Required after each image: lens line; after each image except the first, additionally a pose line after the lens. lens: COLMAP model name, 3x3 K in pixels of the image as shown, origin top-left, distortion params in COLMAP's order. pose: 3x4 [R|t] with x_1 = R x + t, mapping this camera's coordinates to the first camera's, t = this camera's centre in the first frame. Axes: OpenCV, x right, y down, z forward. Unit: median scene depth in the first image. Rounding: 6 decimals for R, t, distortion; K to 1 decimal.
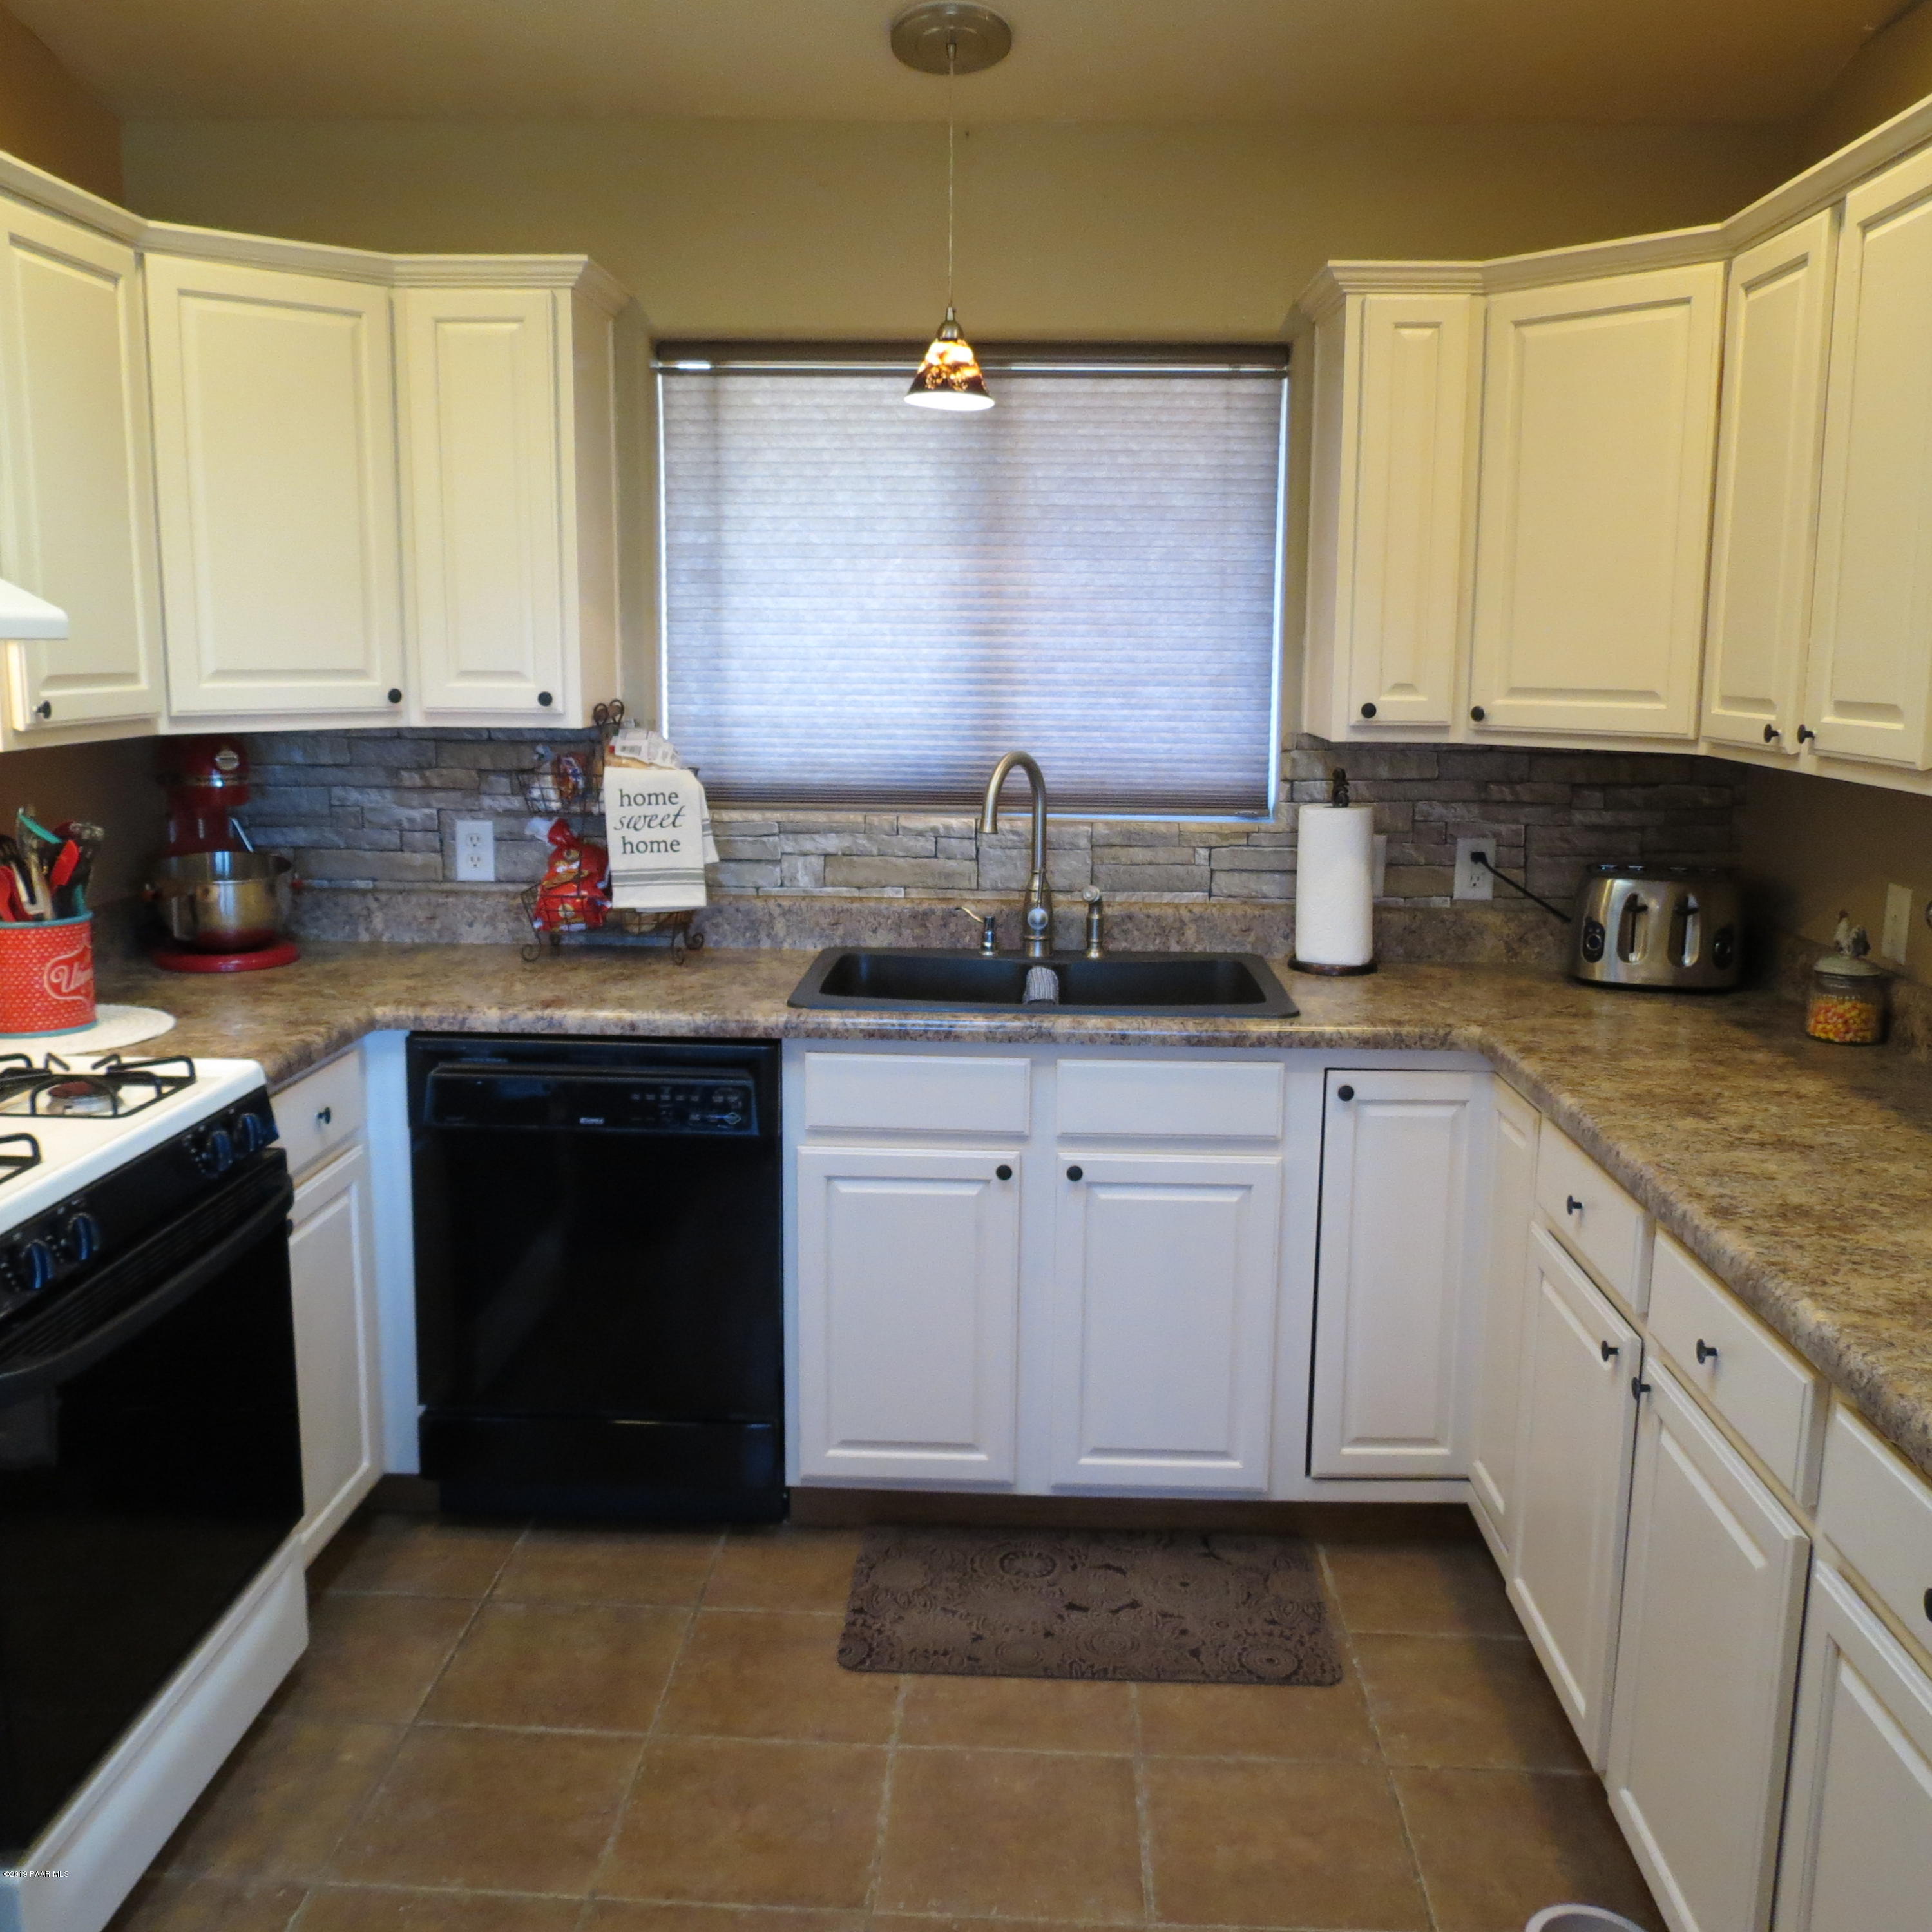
lens RADIAL K [[1837.6, 0, 973.7], [0, 1837.6, 967.3], [0, 0, 1]] dist [-0.031315, 0.007923]
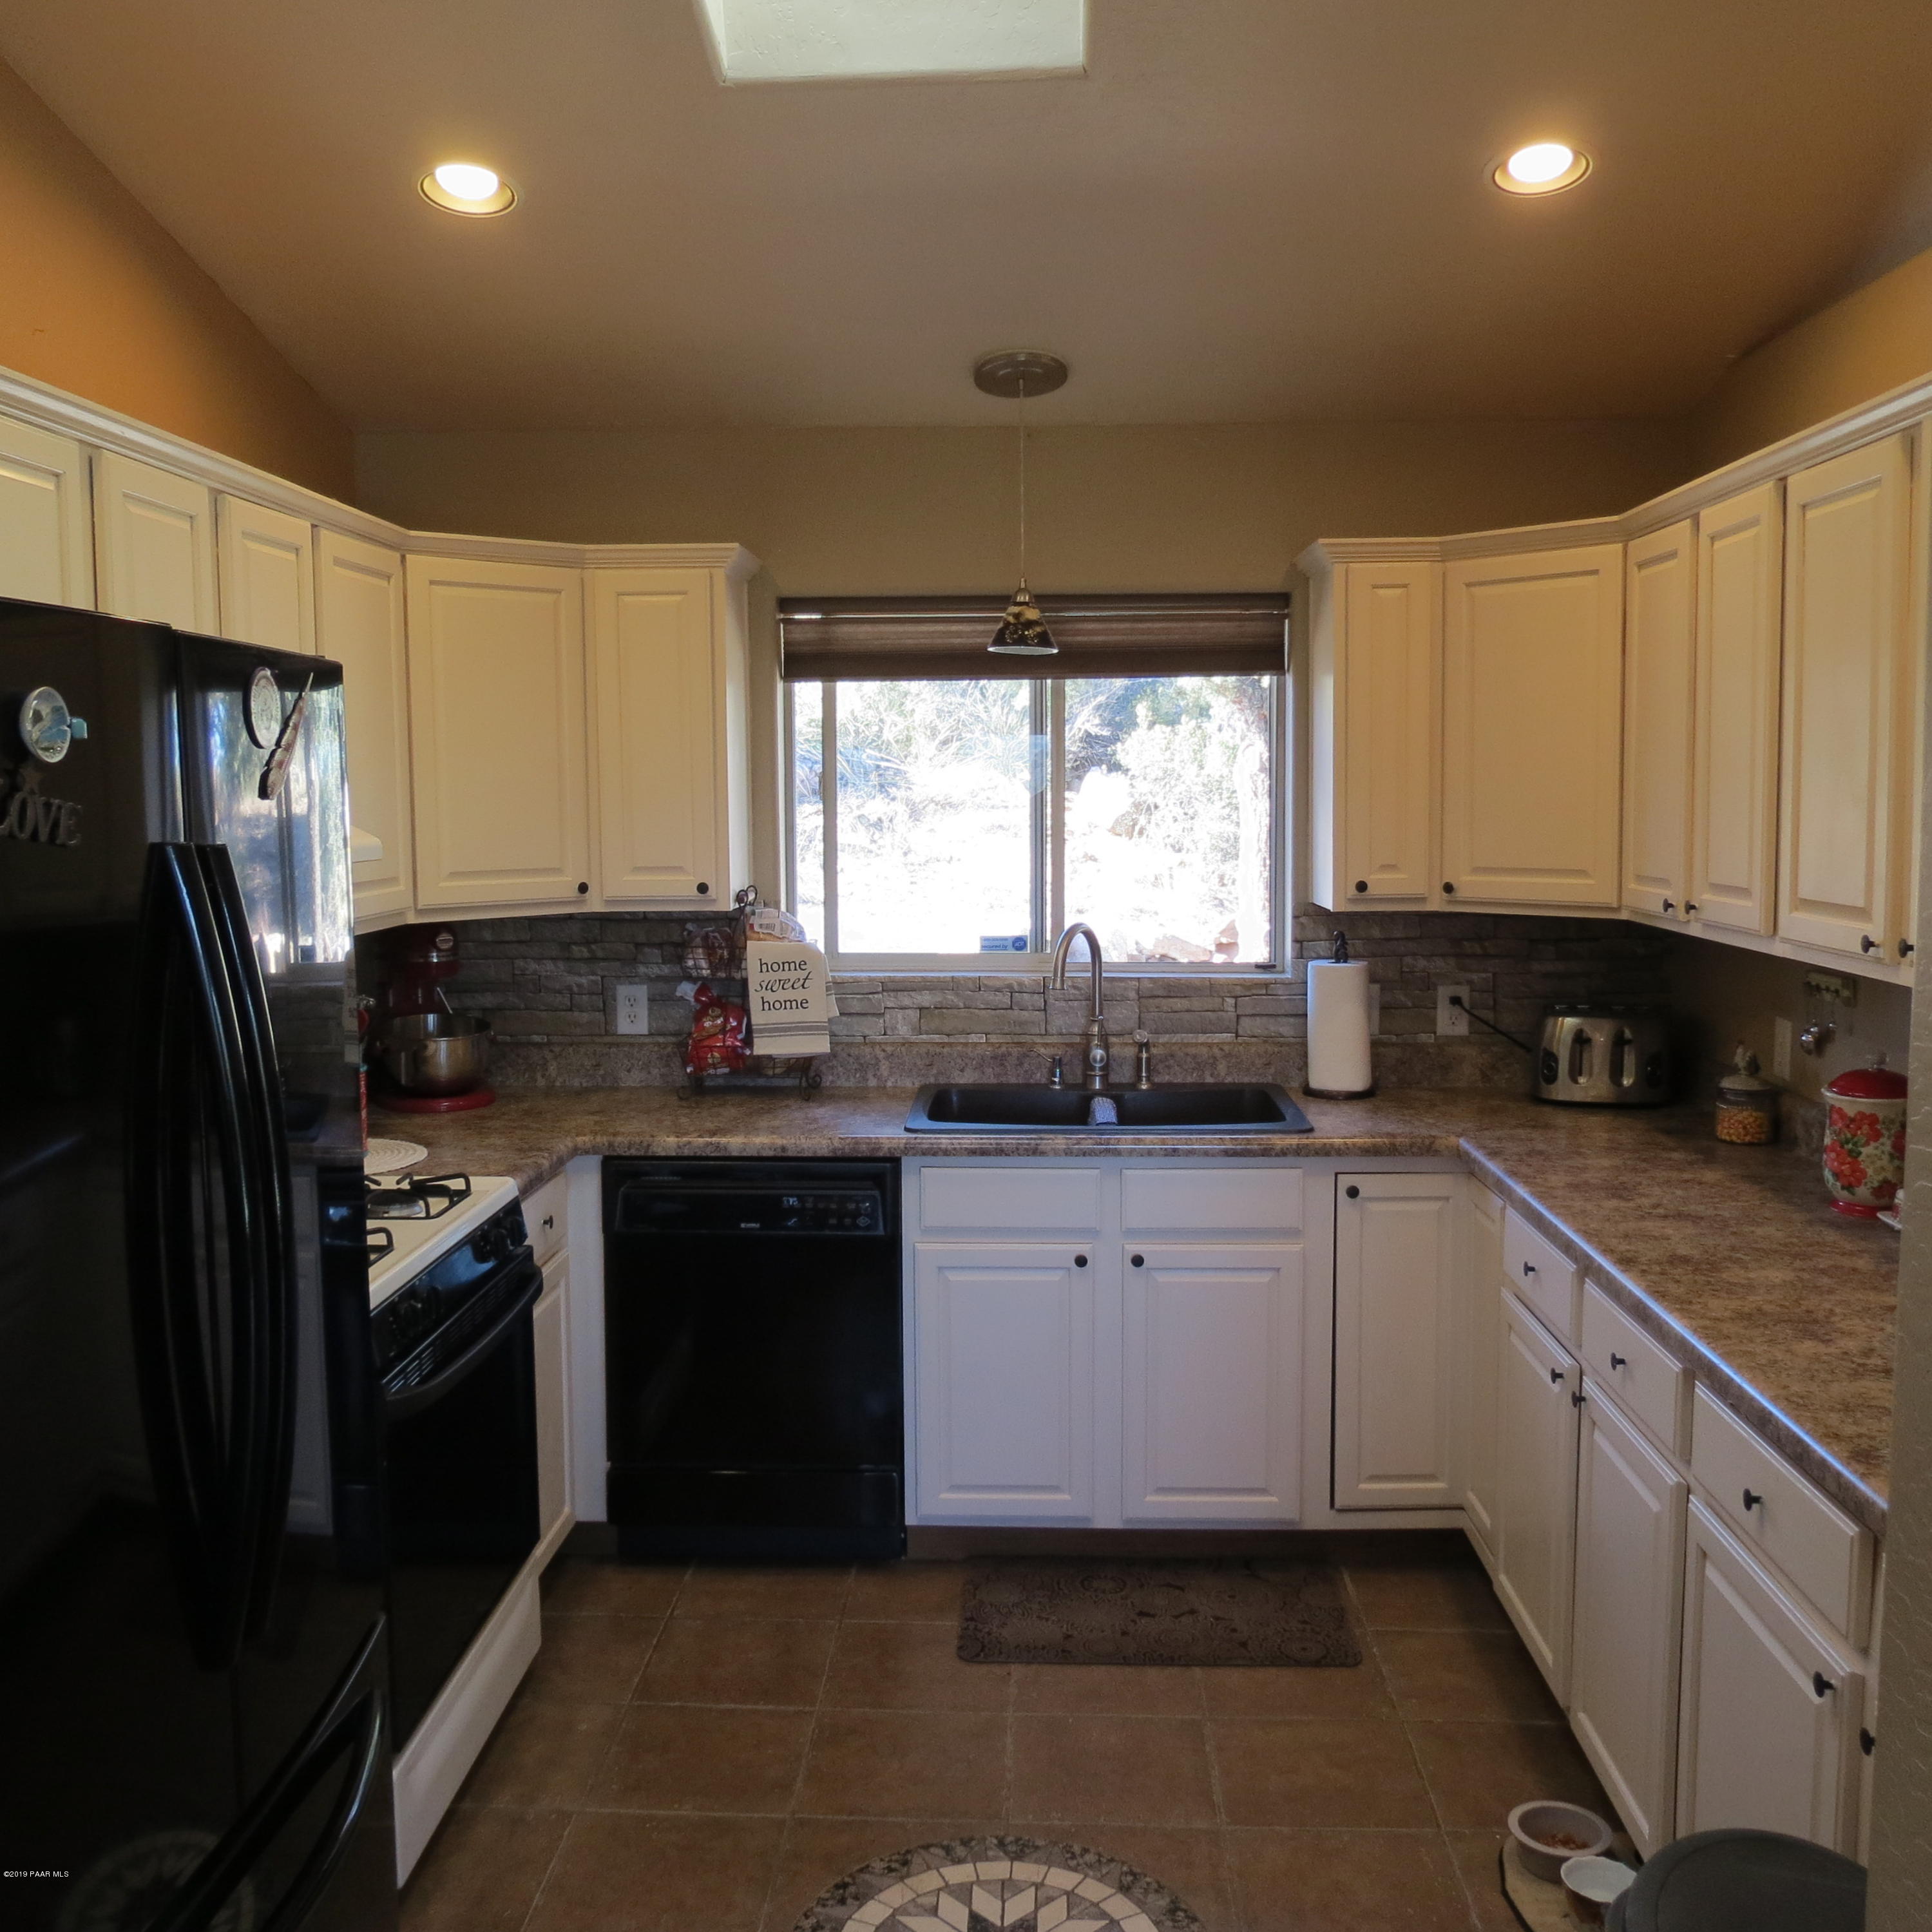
lens RADIAL K [[1837.6, 0, 973.7], [0, 1837.6, 967.3], [0, 0, 1]] dist [-0.031315, 0.007923]
pose [[0.999845, -0.017454, -0.002411, -0.044973], [0.017219, 0.996917, -0.076554, 0.006049], [0.003740, 0.076501, 0.997063, -0.233935]]
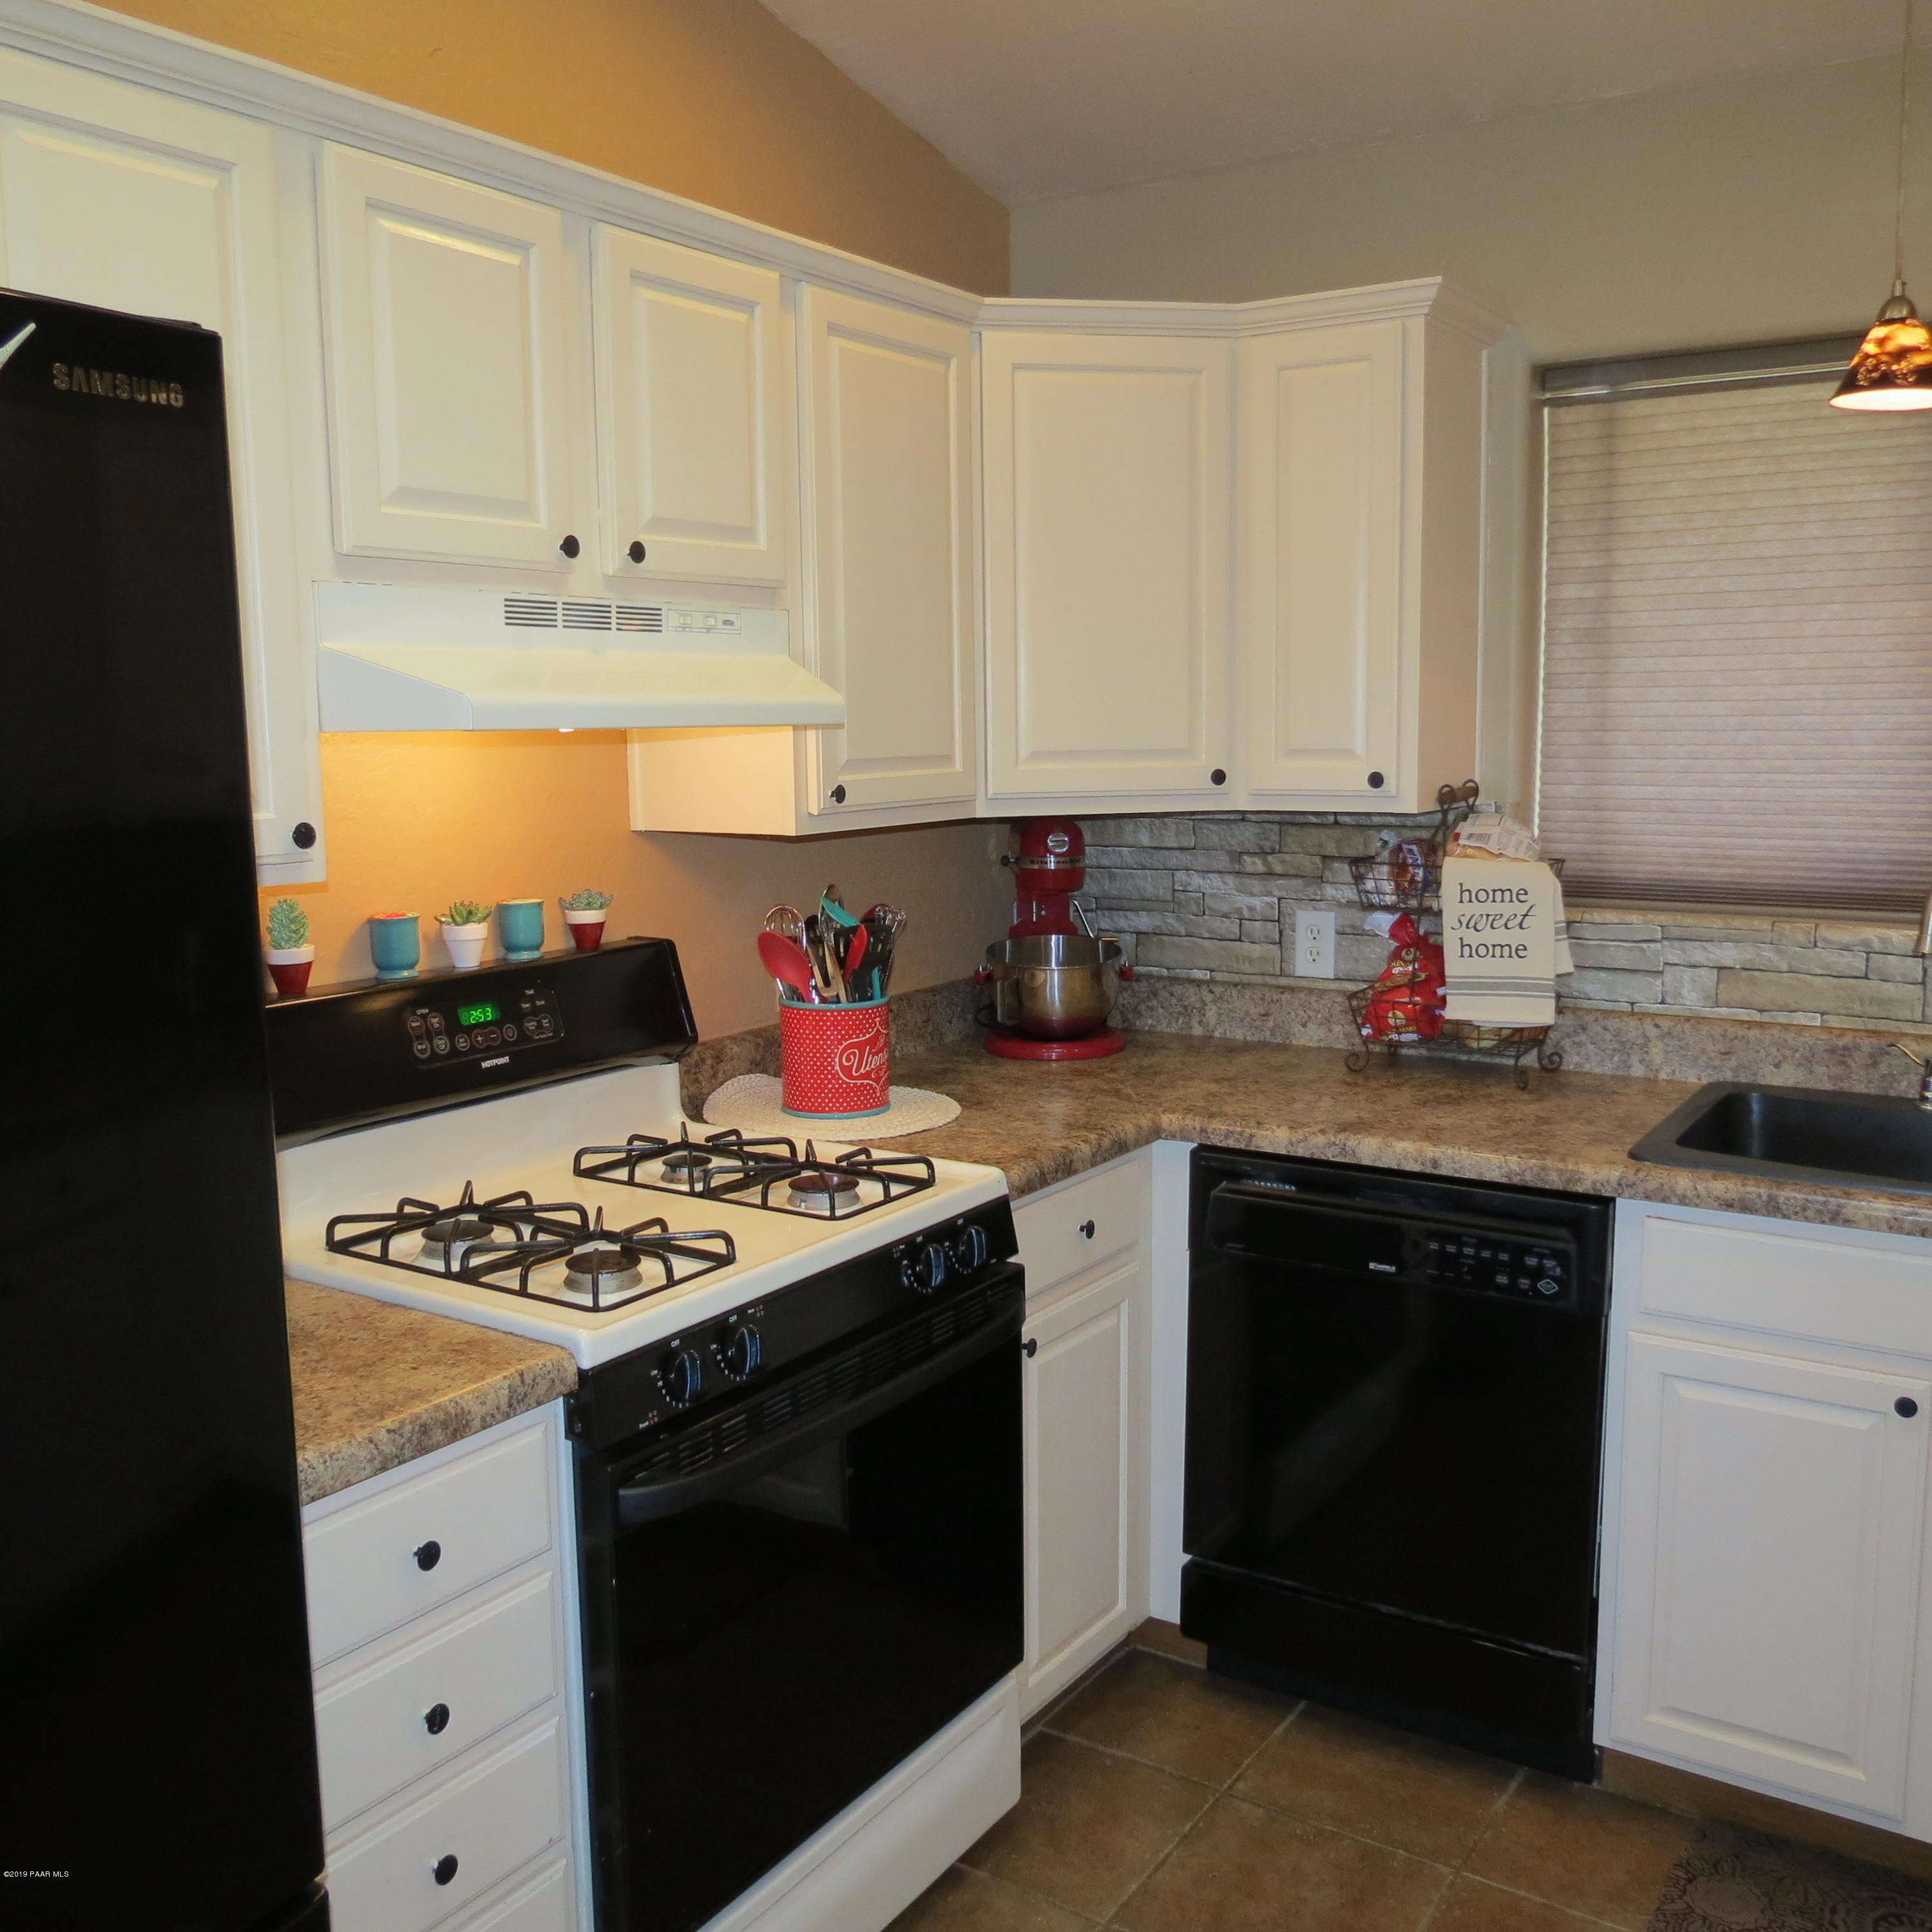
lens RADIAL K [[1837.6, 0, 973.7], [0, 1837.6, 967.3], [0, 0, 1]] dist [-0.031315, 0.007923]
pose [[0.856176, 0.048483, -0.514404, 0.057687], [-0.067968, 0.997504, -0.019110, -0.024945], [0.512194, 0.051324, 0.857335, 0.139541]]
